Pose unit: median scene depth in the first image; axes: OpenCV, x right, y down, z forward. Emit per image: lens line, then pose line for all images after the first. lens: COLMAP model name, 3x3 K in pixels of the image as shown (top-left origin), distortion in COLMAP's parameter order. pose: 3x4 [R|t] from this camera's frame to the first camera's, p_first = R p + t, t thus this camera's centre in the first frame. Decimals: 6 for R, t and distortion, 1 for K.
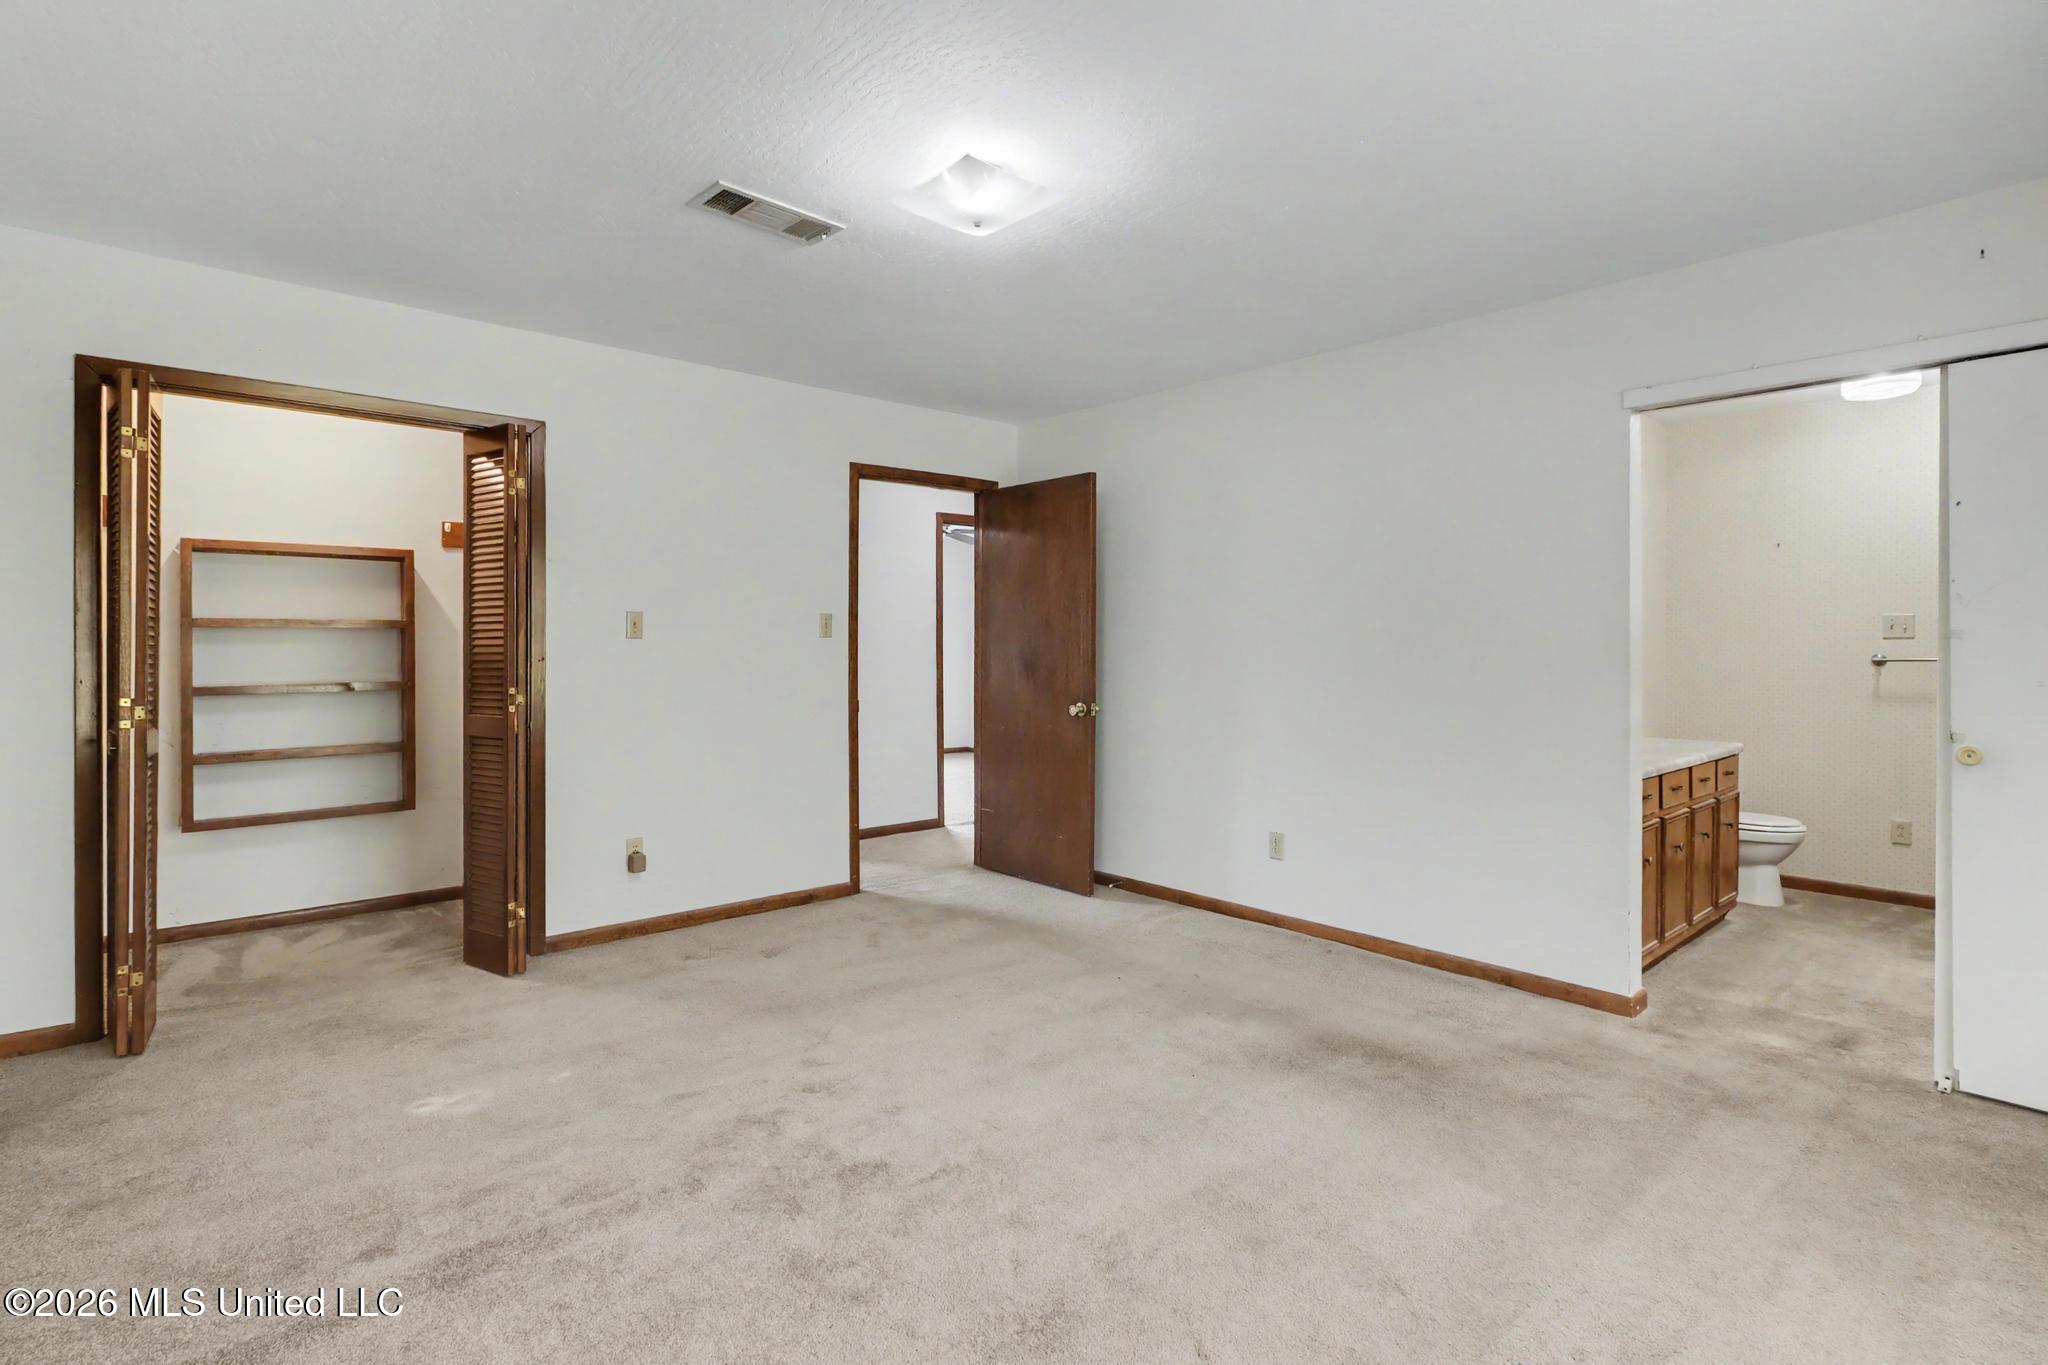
lens RADIAL K [[993.2, 0, 1023.2], [0, 993.2, 644.0], [0, 0, 1]] dist [0.003895, 0.000462]
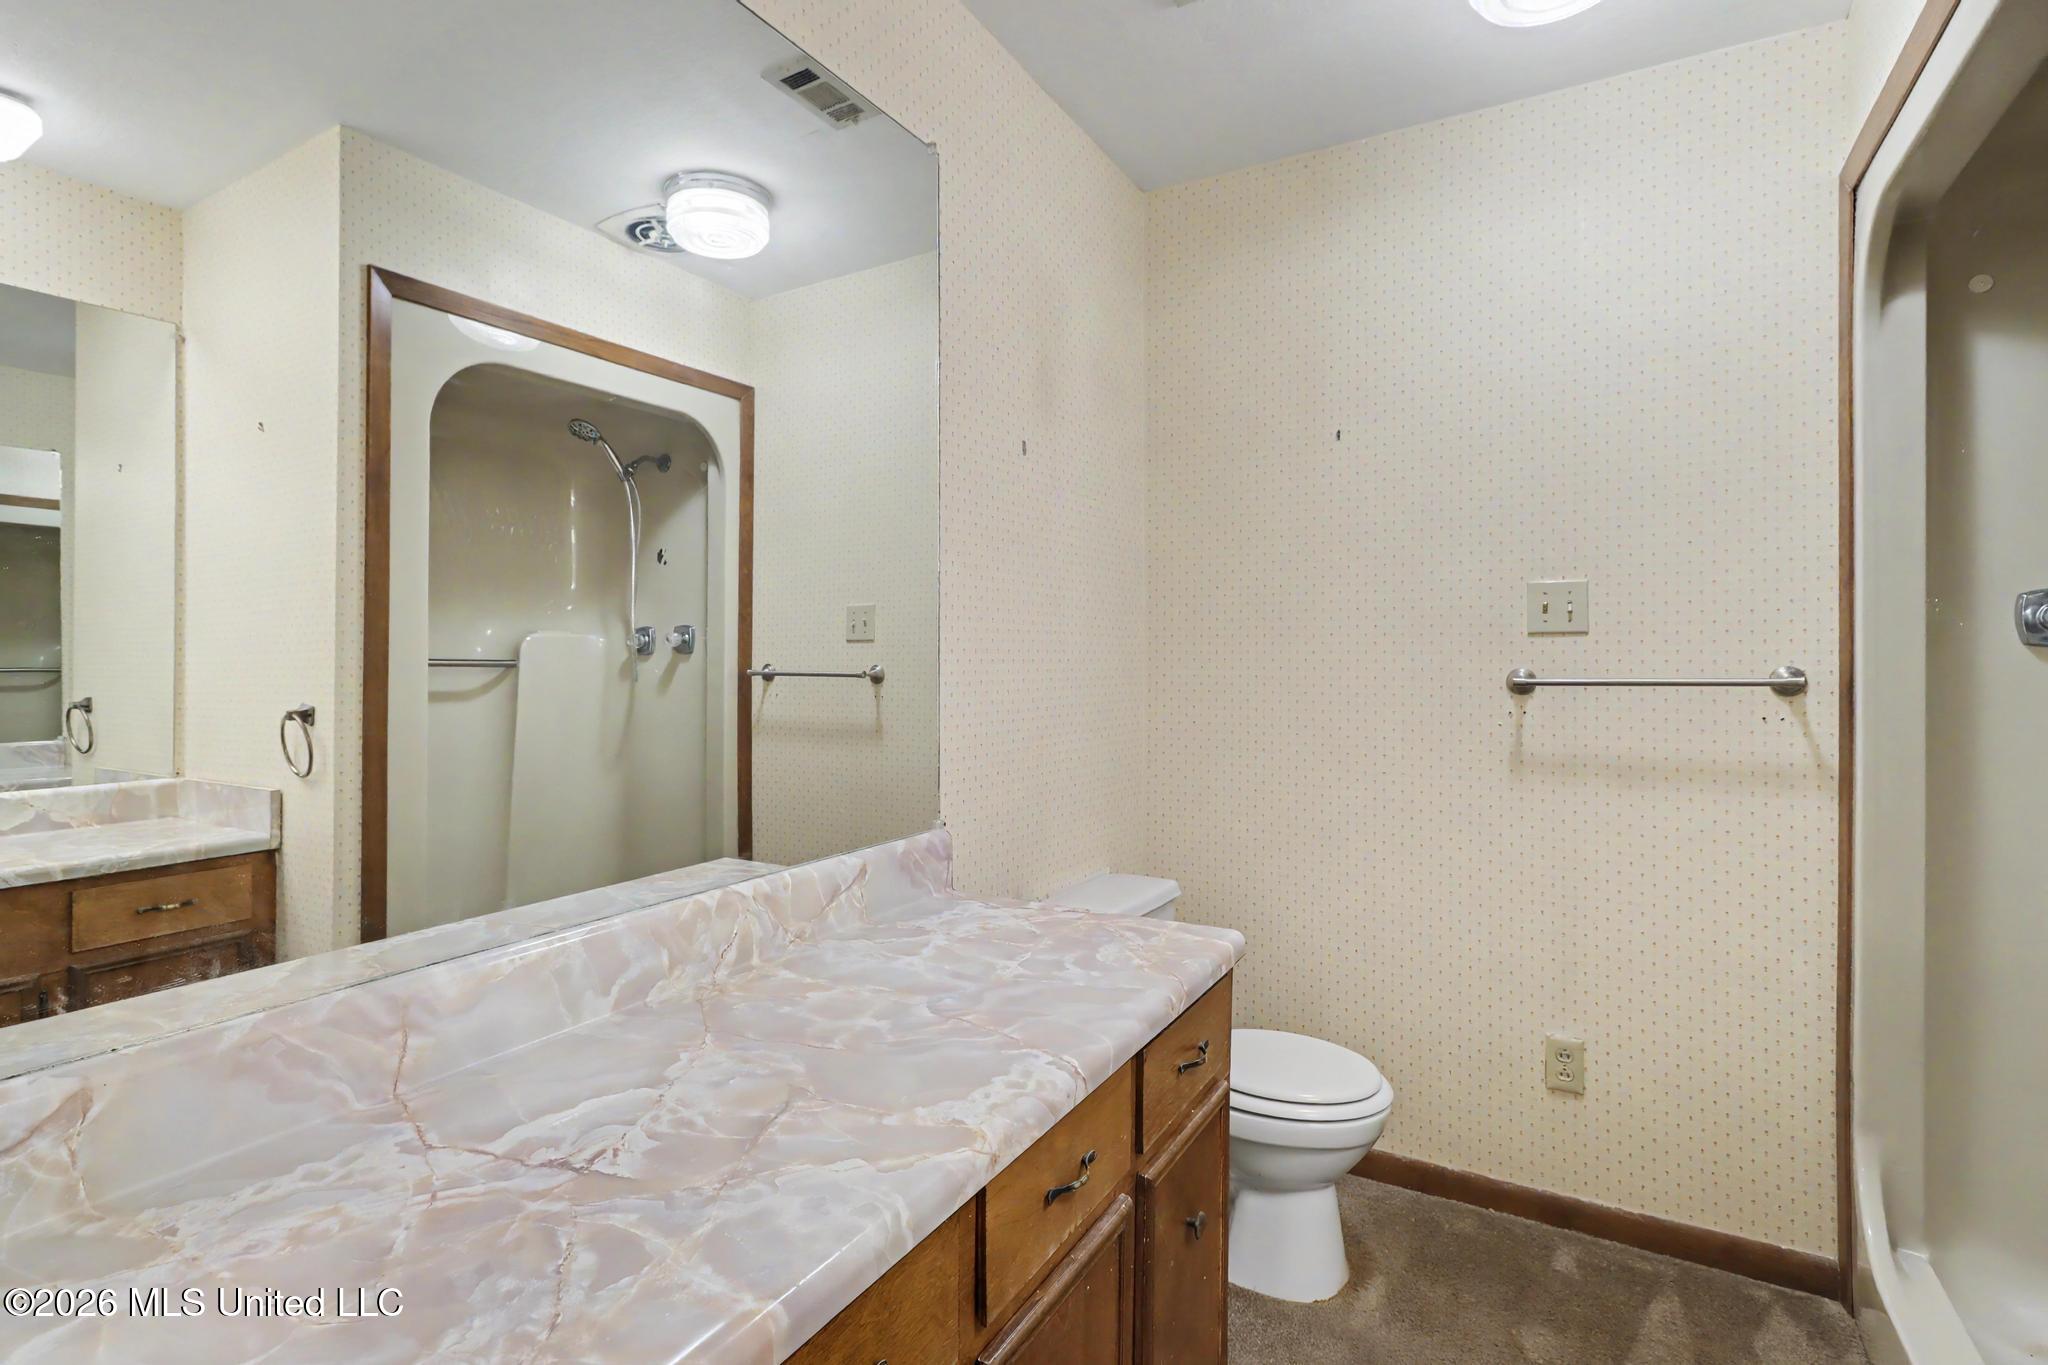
lens RADIAL K [[993.2, 0, 1023.2], [0, 993.2, 644.0], [0, 0, 1]] dist [0.003895, 0.000462]
pose [[0.947316, 0.007496, 0.320212, 0.501958], [-0.005033, 0.999951, -0.008519, 0.003664], [-0.320260, 0.006458, 0.947308, 0.649247]]
